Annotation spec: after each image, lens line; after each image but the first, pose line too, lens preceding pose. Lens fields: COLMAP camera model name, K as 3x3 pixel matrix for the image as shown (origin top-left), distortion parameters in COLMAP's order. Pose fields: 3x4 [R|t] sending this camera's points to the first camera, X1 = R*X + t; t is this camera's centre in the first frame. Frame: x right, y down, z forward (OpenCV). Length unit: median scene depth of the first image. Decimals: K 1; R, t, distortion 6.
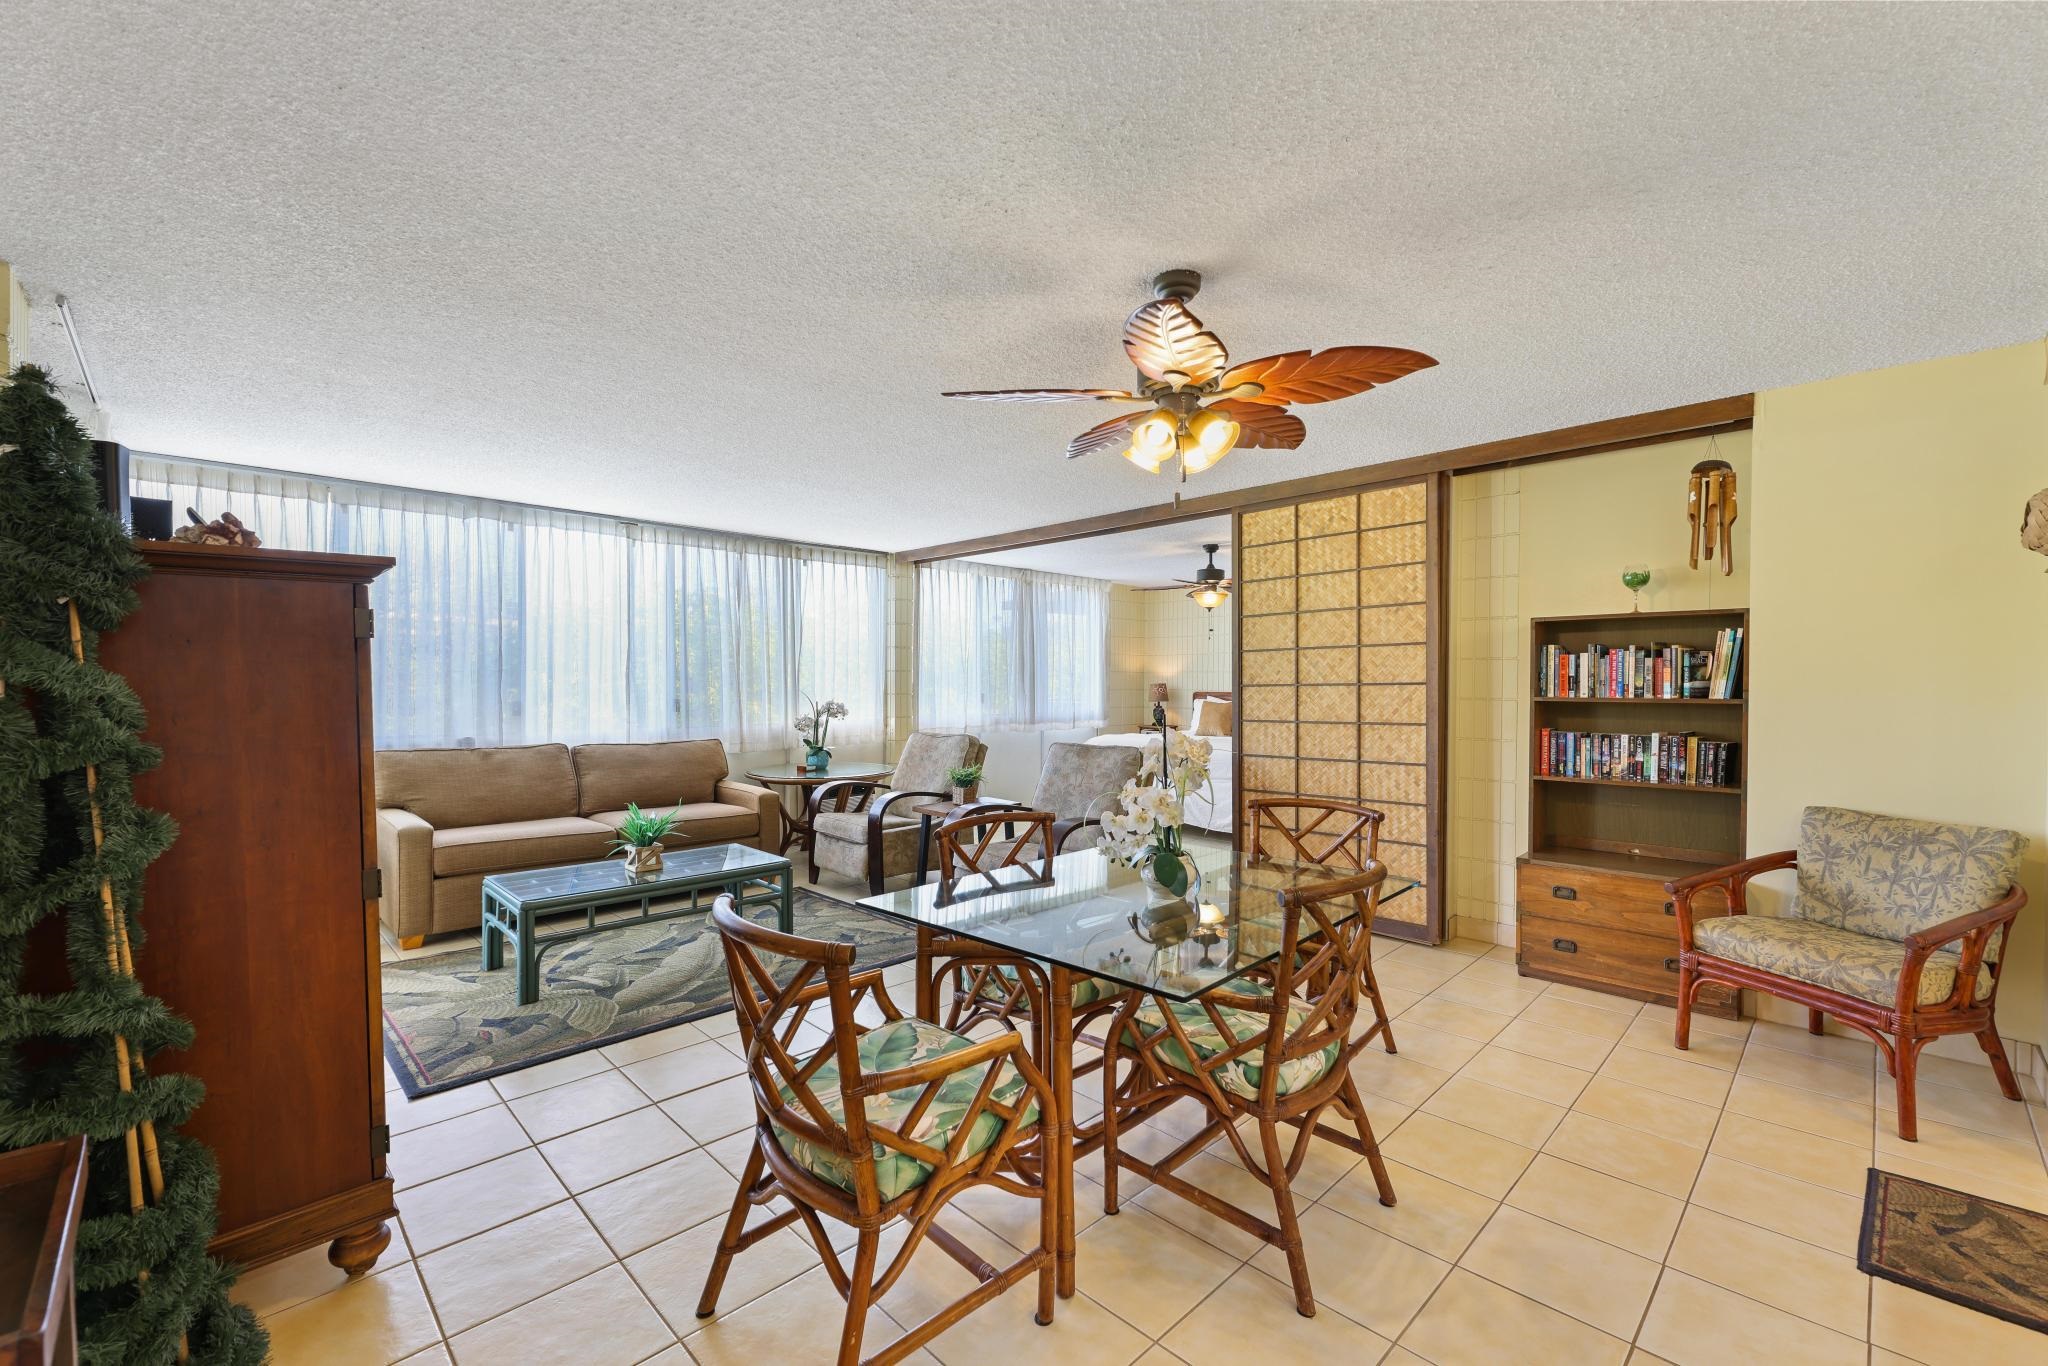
lens RADIAL K [[846.3, 0, 1033.2], [0, 846.3, 690.1], [0, 0, 1]] dist [-0.003095, -0.001222]
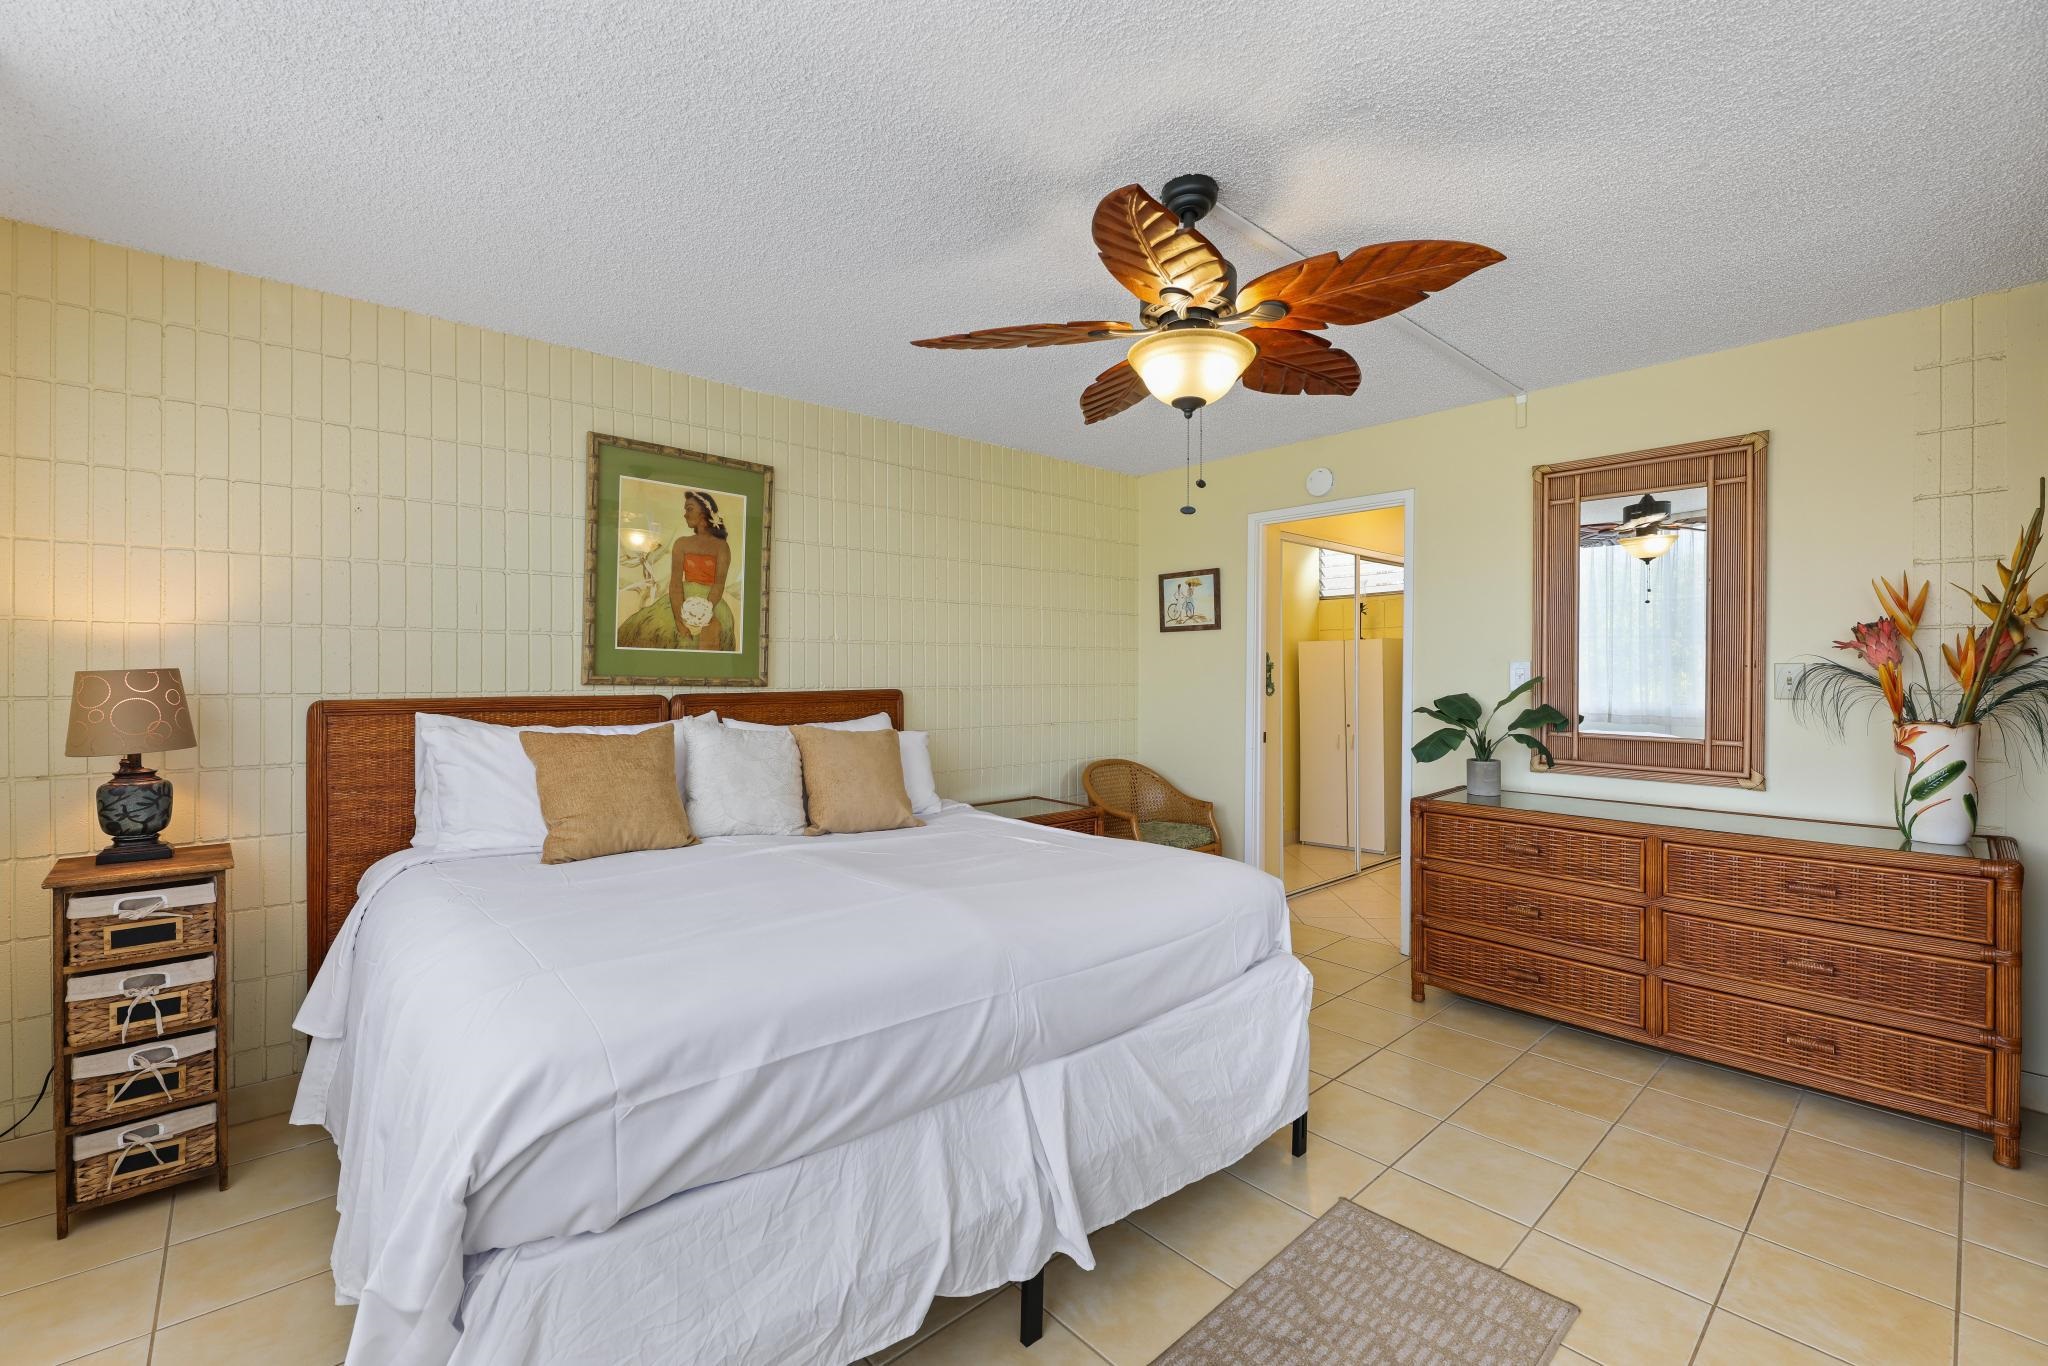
lens RADIAL K [[846.3, 0, 1017.6], [0, 846.3, 672.5], [0, 0, 1]] dist [-0.003095, -0.001222]
pose [[0.050302, -0.000449, 0.998734, -0.115066], [0.009575, 0.999954, -0.000033, -0.009093], [-0.998688, 0.009565, 0.050304, 1.455090]]
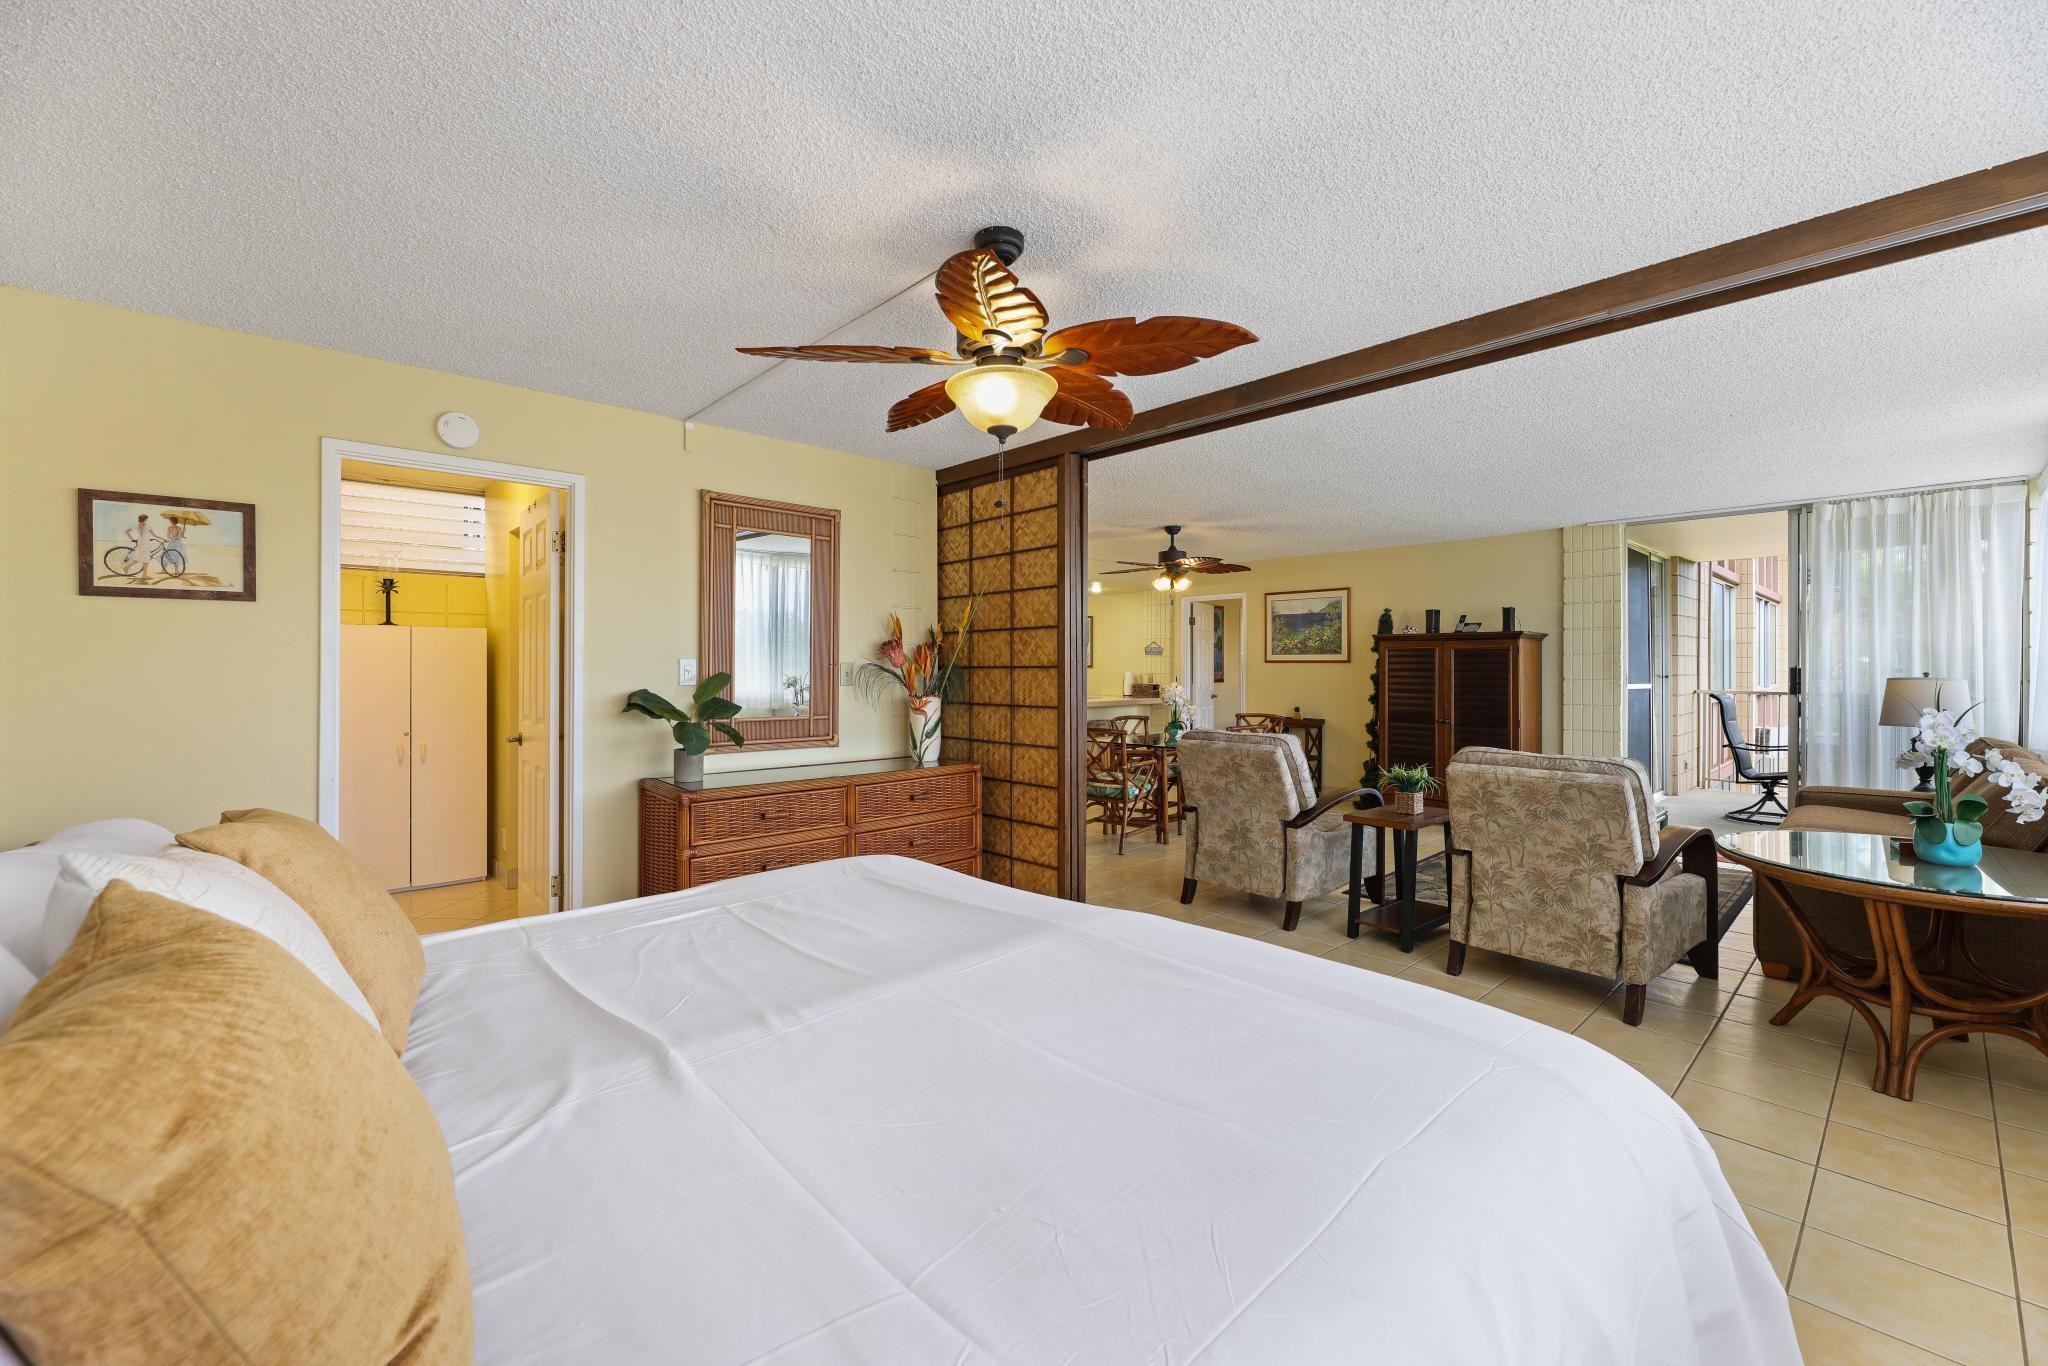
lens RADIAL K [[825.1, 0, 1022.8], [0, 825.1, 680.6], [0, 0, 1]] dist [-0.004967, -0.000691]
pose [[-0.998853, -0.002895, 0.047786, 0.255596], [-0.001698, 0.999684, 0.025063, -0.014291], [-0.047844, 0.024953, -0.998543, 1.822840]]
